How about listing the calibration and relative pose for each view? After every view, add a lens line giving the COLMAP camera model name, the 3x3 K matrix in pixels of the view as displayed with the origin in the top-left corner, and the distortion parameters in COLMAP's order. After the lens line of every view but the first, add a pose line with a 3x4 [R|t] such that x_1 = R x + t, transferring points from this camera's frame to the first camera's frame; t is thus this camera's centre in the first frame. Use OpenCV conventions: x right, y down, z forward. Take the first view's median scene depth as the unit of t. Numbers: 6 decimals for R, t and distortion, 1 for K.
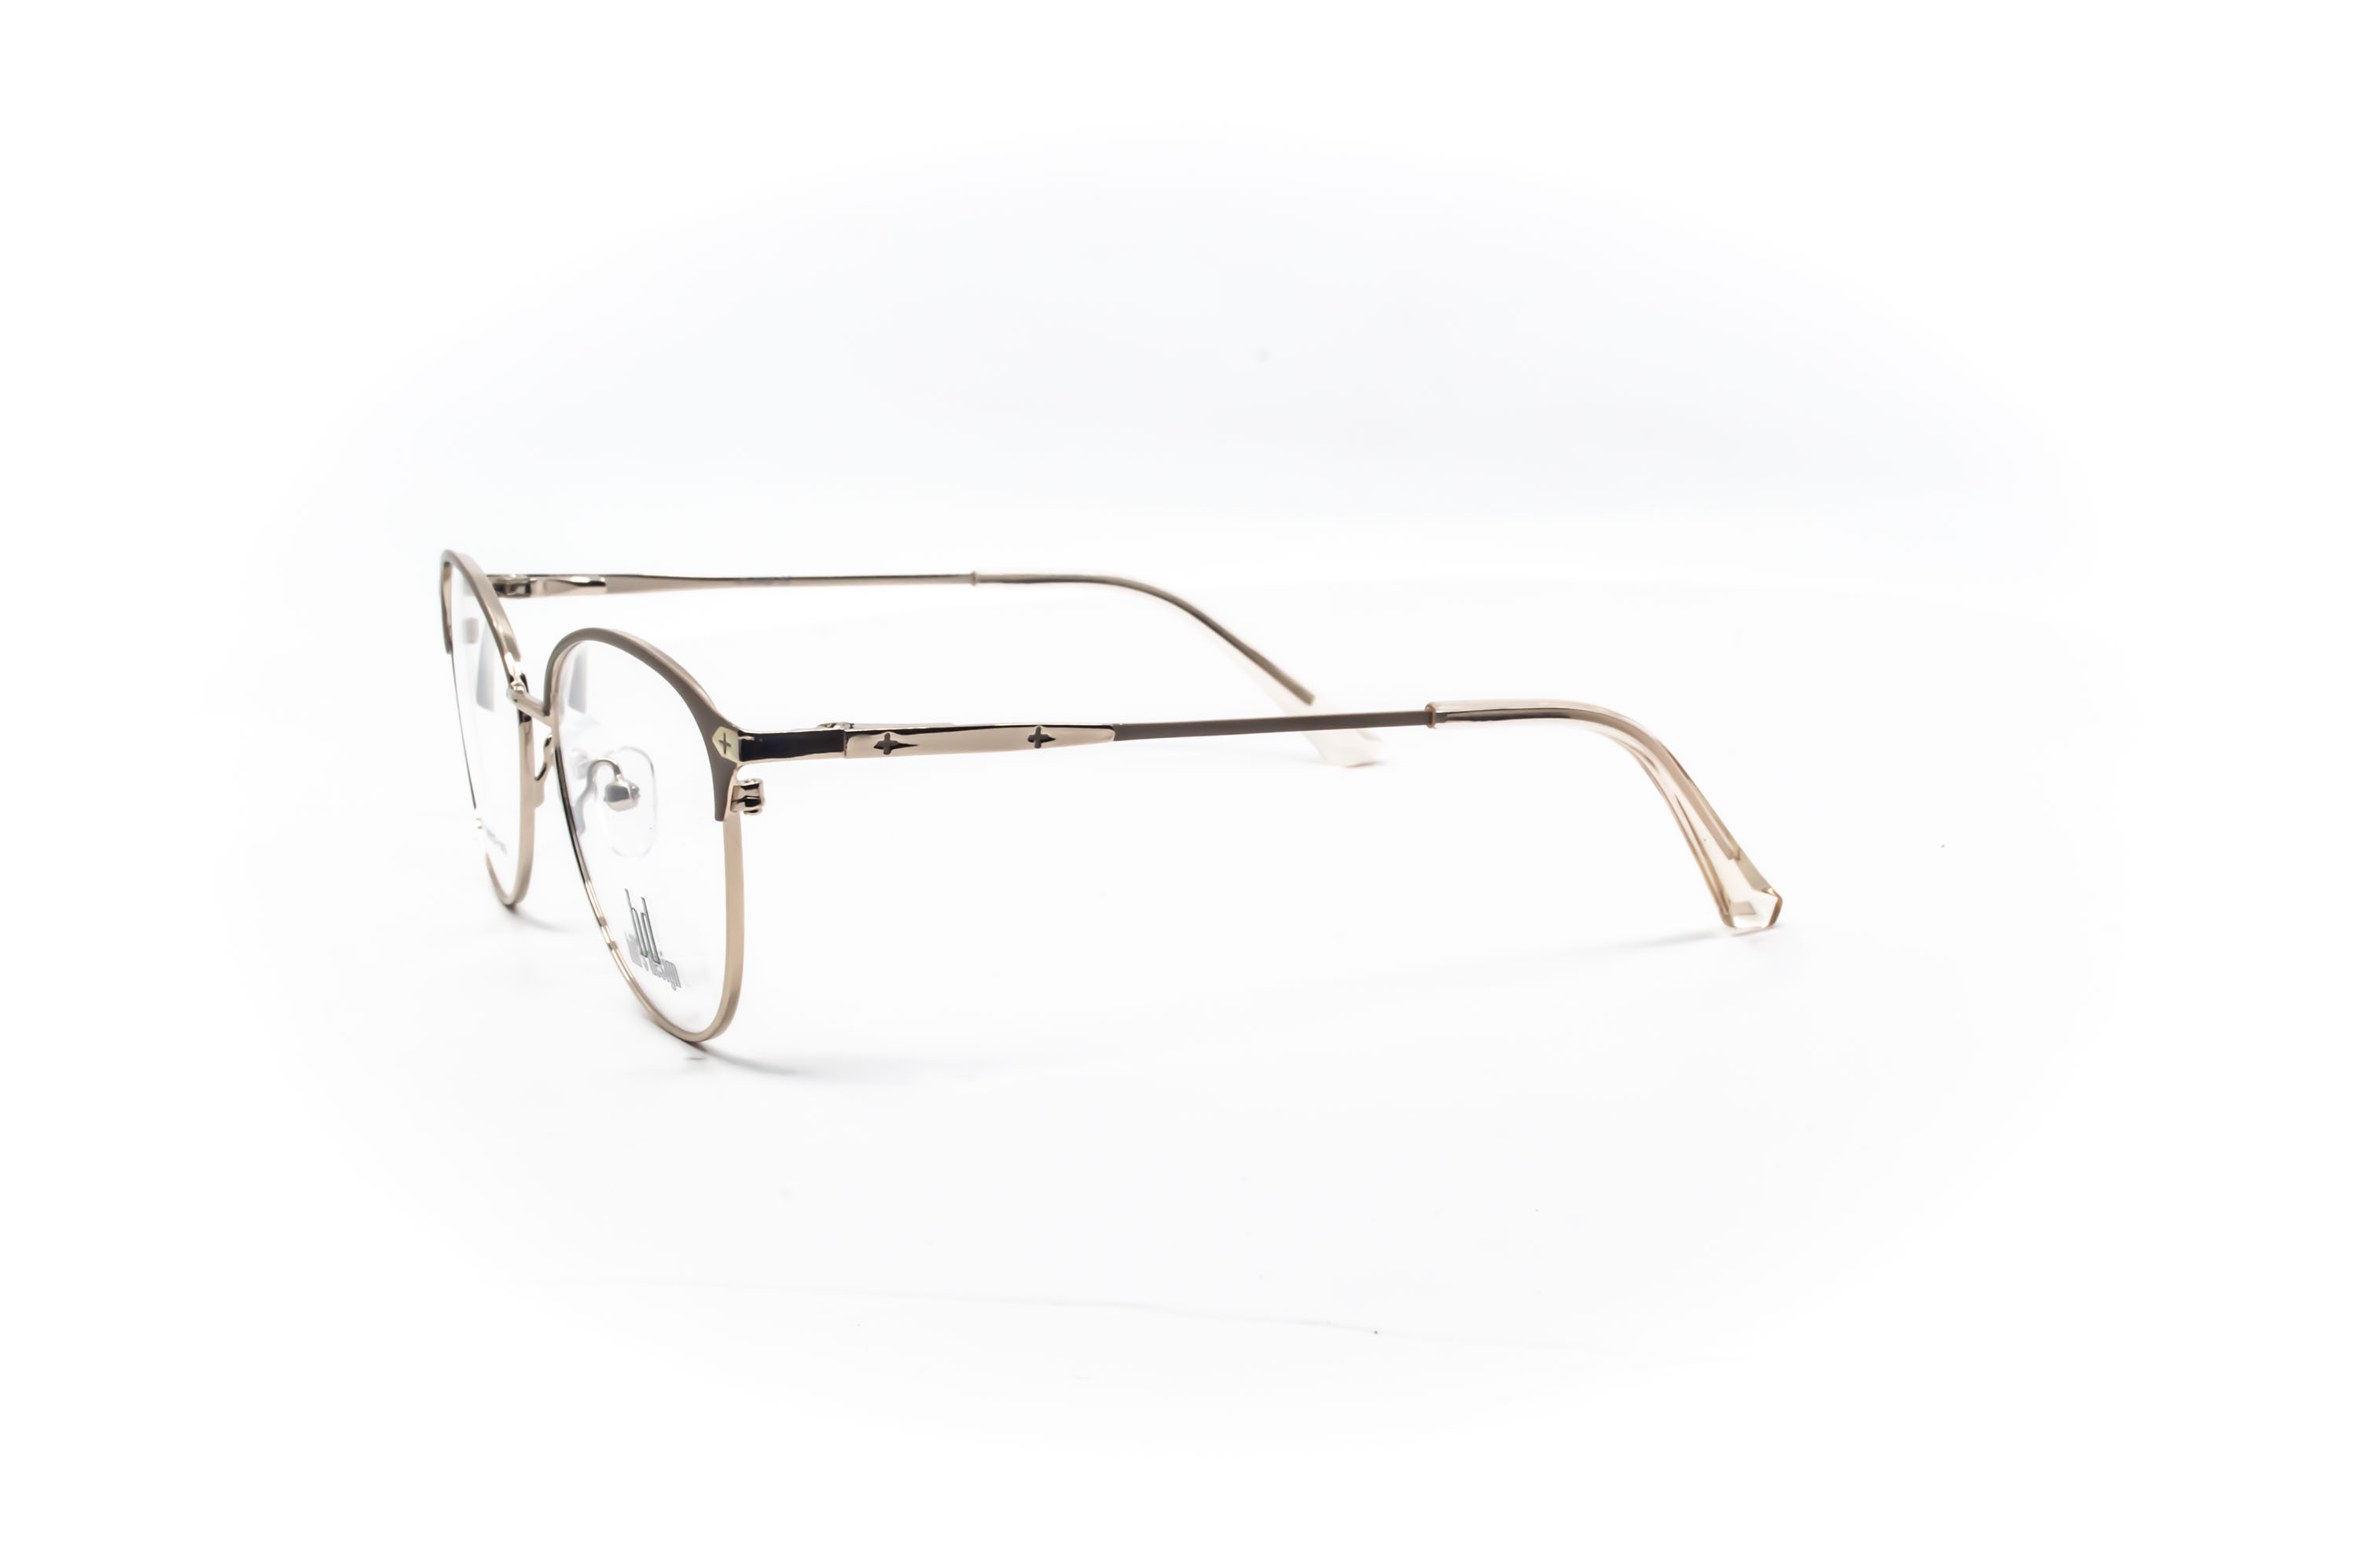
lens RADIAL K [[3058.7, 0, 1179.0], [0, 3058.7, 784.0], [0, 0, 1]] dist [-0.034403, -0.040760]
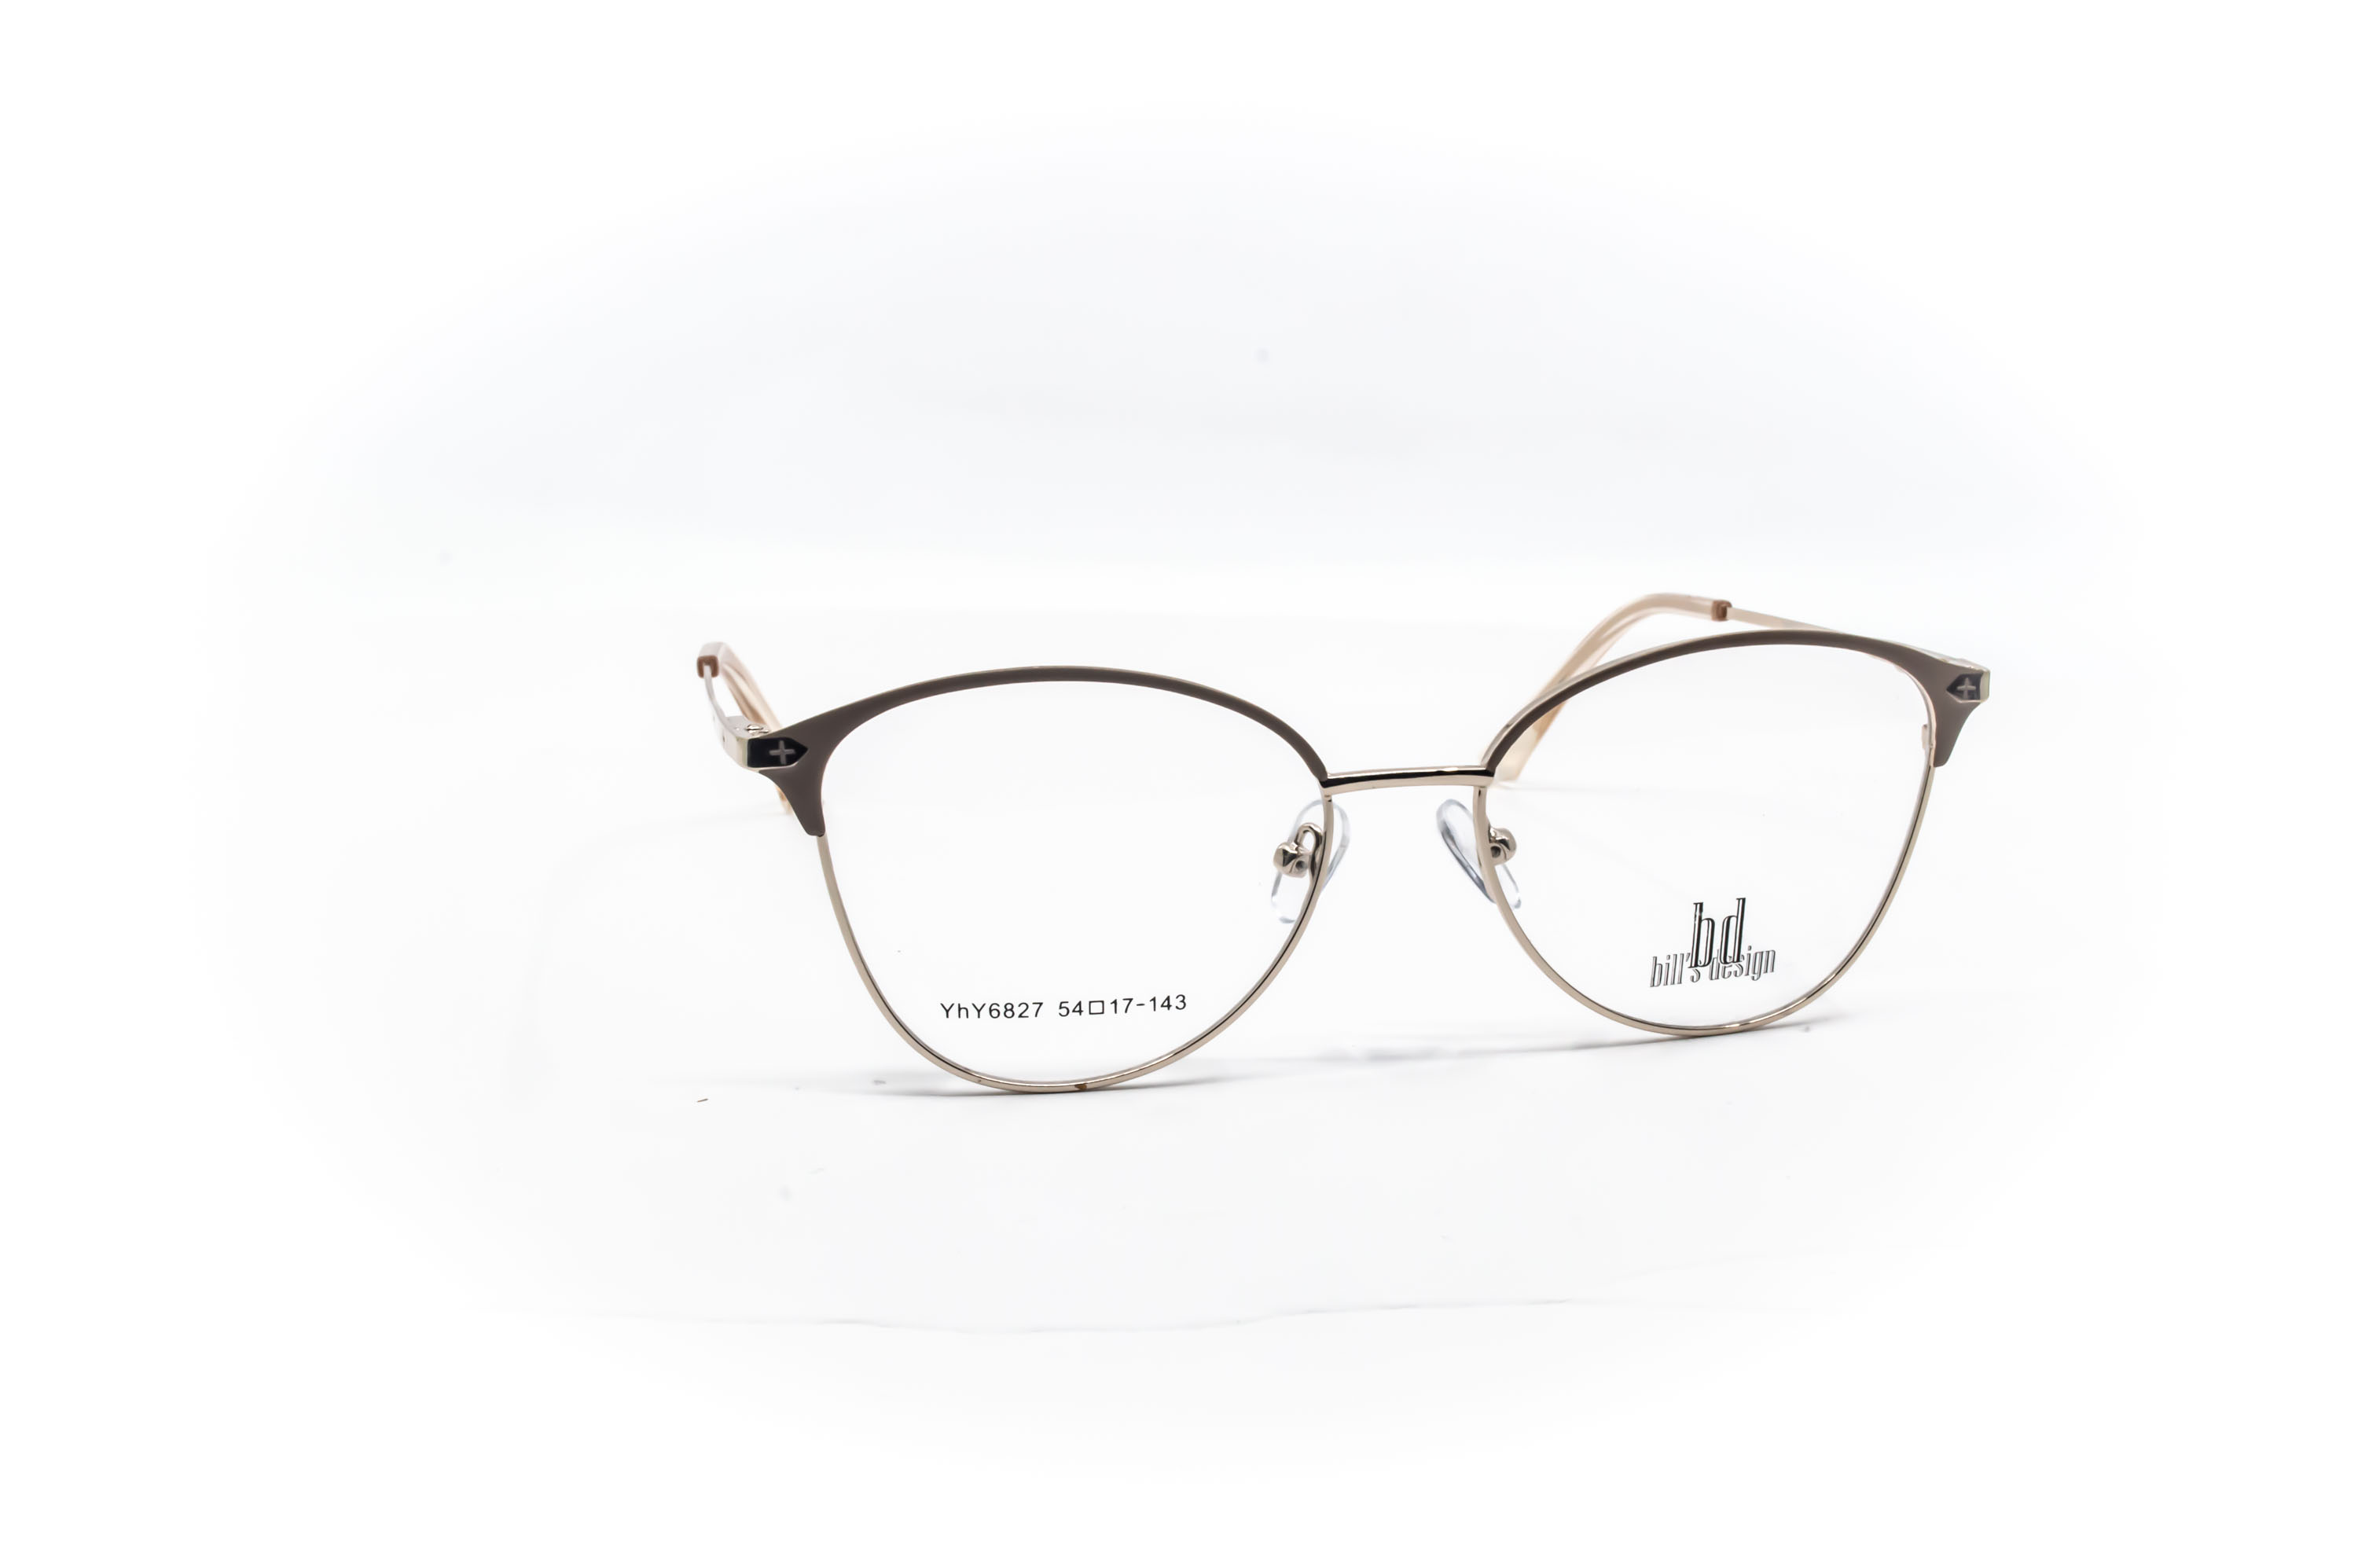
lens RADIAL K [[3058.7, 0, 1179.0], [0, 3058.7, 784.0], [0, 0, 1]] dist [-0.034403, -0.040760]
pose [[0.265782, -0.198269, 0.943424, -1.121072], [0.211252, 0.966815, 0.143671, -0.174934], [-0.940602, 0.161115, 0.298846, 0.844744]]
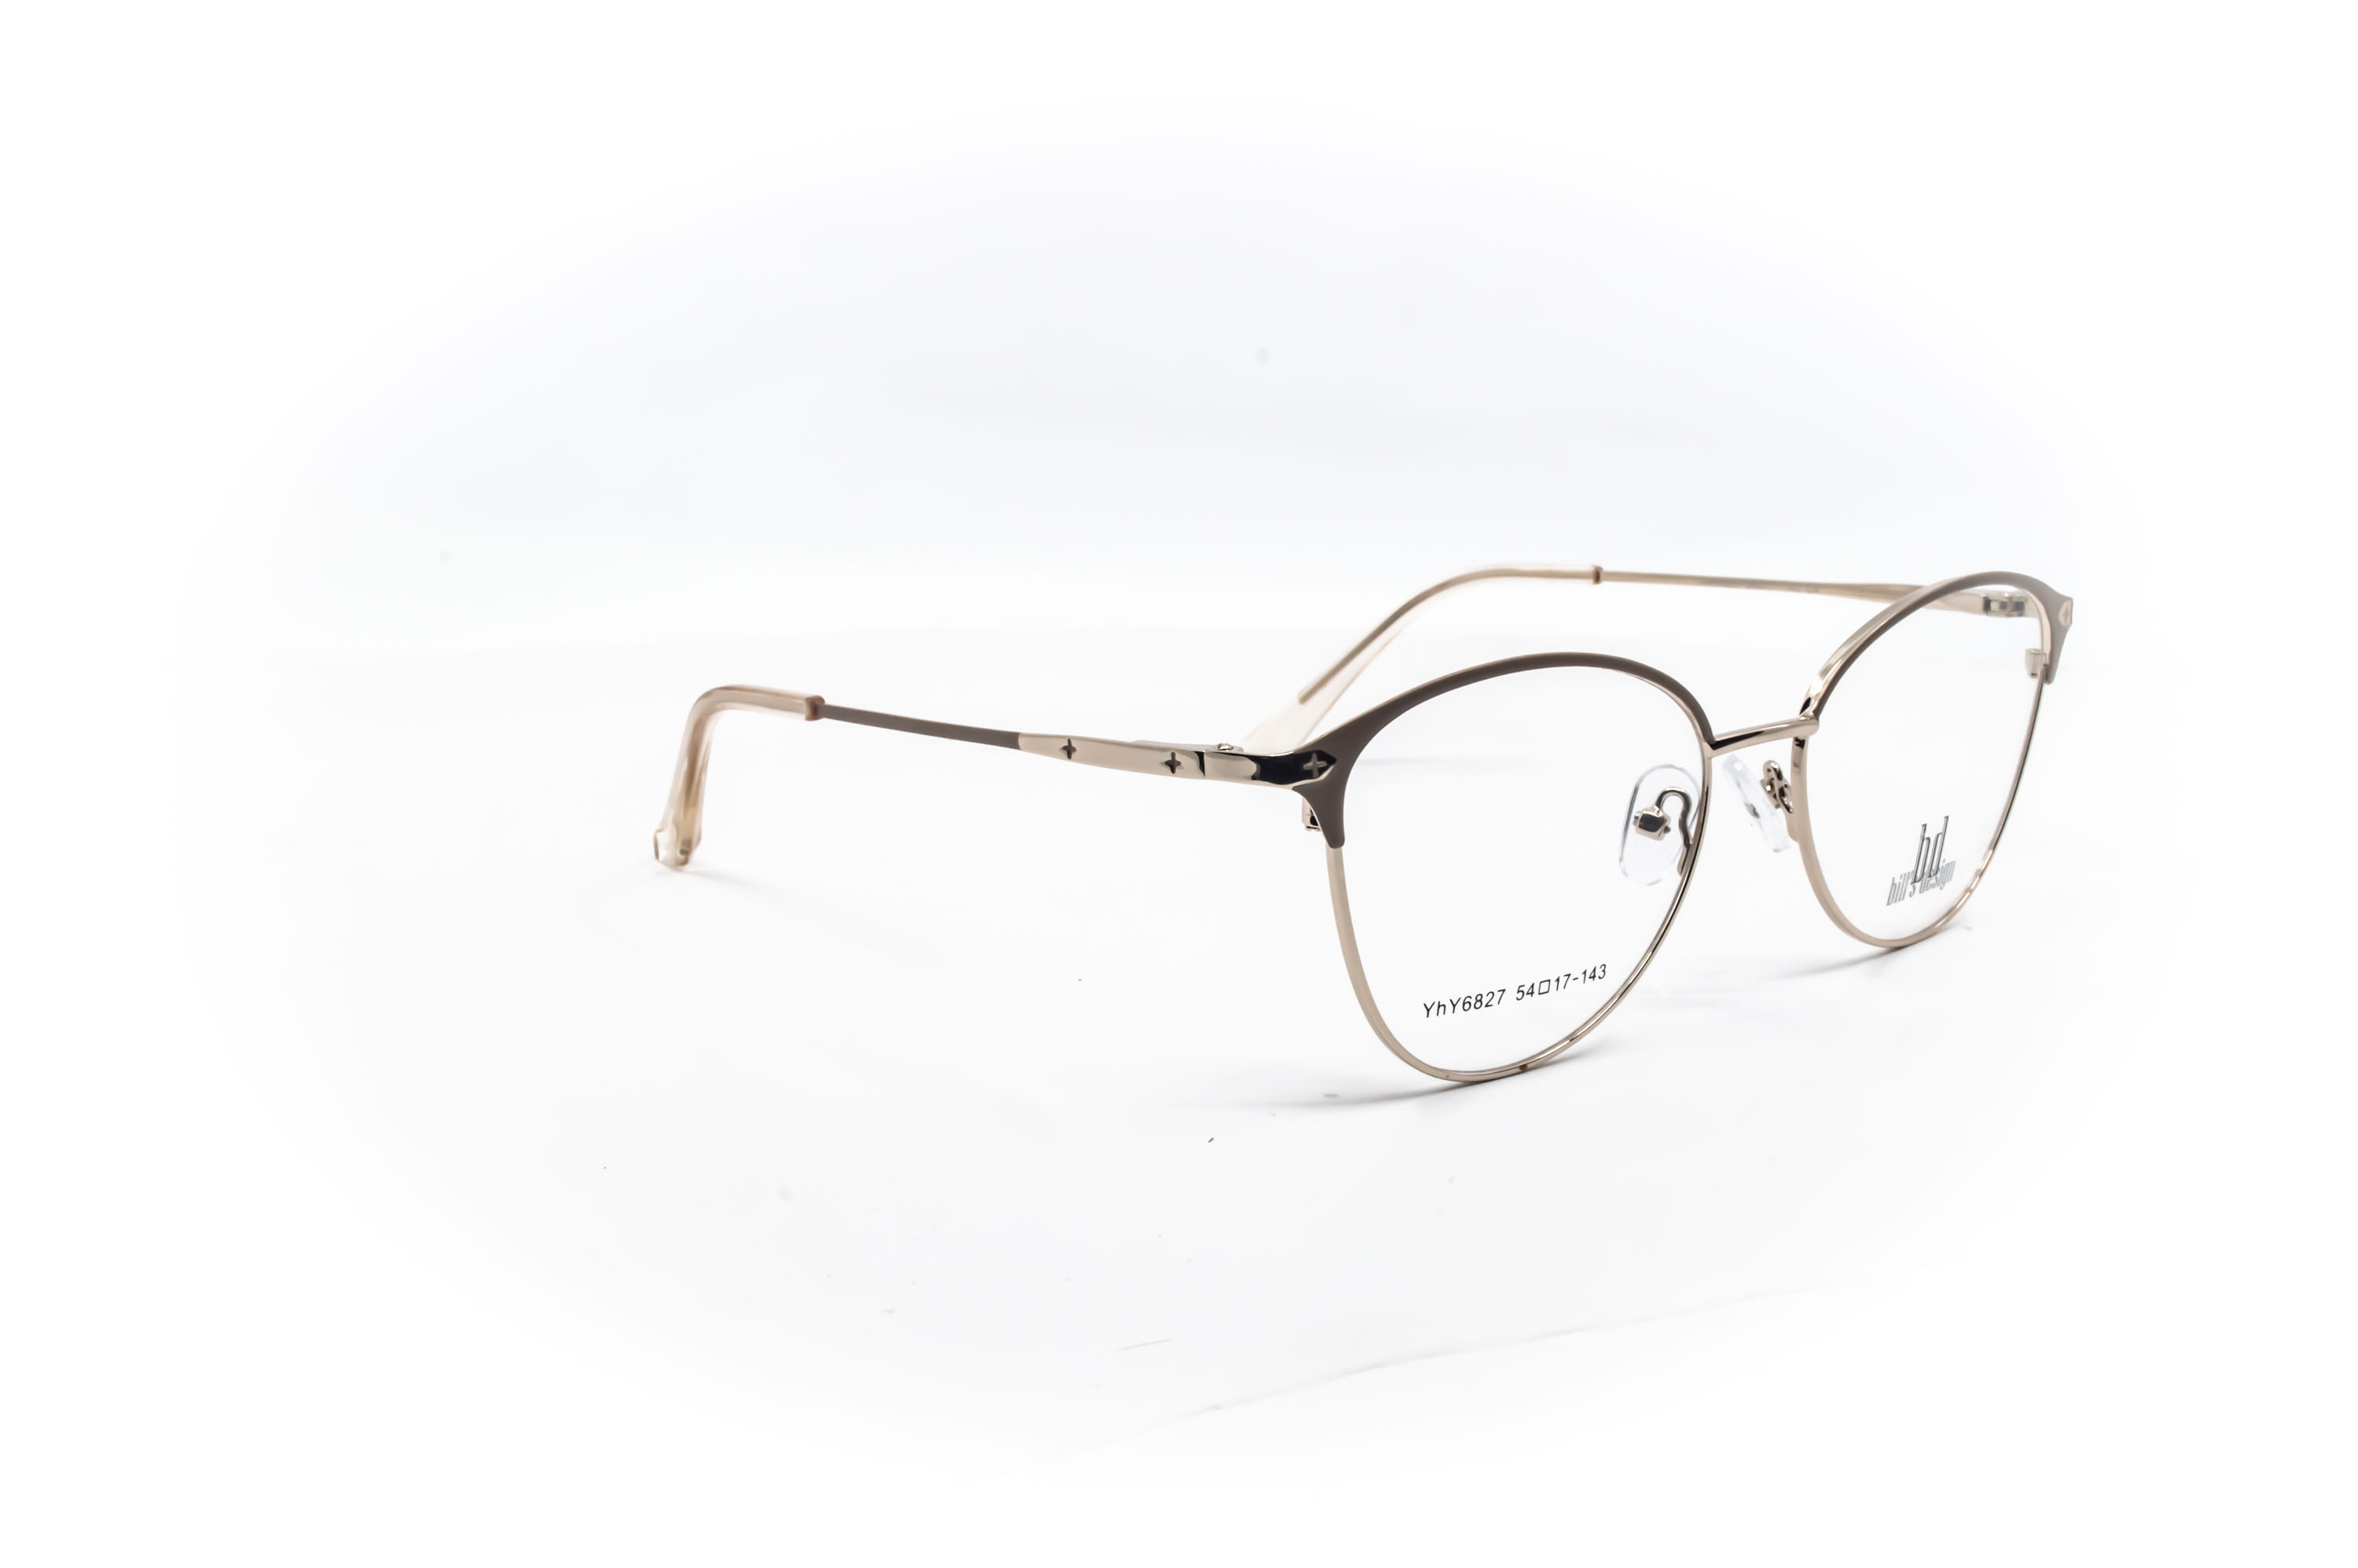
lens RADIAL K [[3058.7, 0, 1179.0], [0, 3058.7, 784.0], [0, 0, 1]] dist [-0.034403, -0.040760]
pose [[-0.247158, -0.193562, 0.949445, -1.123529], [0.216123, 0.944149, 0.248743, -0.300996], [-0.944565, 0.266676, -0.191520, 1.430893]]
